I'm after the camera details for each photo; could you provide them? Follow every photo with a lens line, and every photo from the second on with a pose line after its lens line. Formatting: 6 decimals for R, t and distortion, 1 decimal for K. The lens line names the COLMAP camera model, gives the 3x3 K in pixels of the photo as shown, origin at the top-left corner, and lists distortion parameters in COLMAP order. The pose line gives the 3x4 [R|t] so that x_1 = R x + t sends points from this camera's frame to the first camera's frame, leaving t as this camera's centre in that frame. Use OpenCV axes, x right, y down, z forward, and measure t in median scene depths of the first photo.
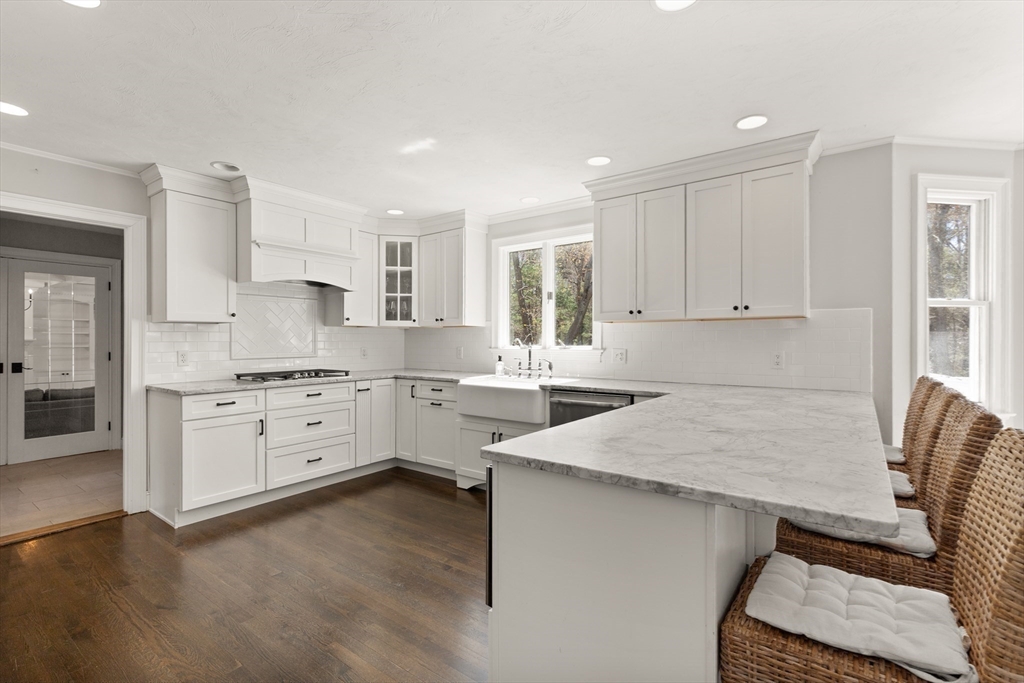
lens RADIAL K [[471.9, 0, 514.5], [0, 471.9, 339.9], [0, 0, 1]] dist [0.007605, -0.001080]
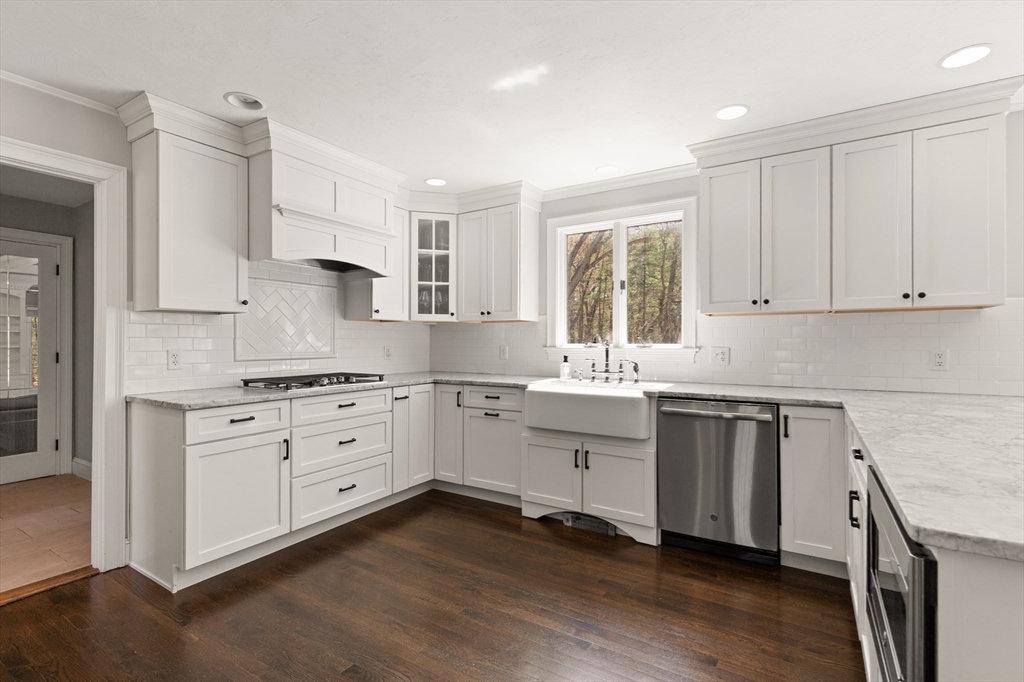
lens RADIAL K [[471.9, 0, 516.4], [0, 471.9, 339.8], [0, 0, 1]] dist [0.007605, -0.001080]
pose [[0.996423, 0.001213, 0.084500, -0.218991], [-0.000900, 0.999993, -0.003737, 0.009947], [-0.084504, 0.003647, 0.996416, 0.198598]]
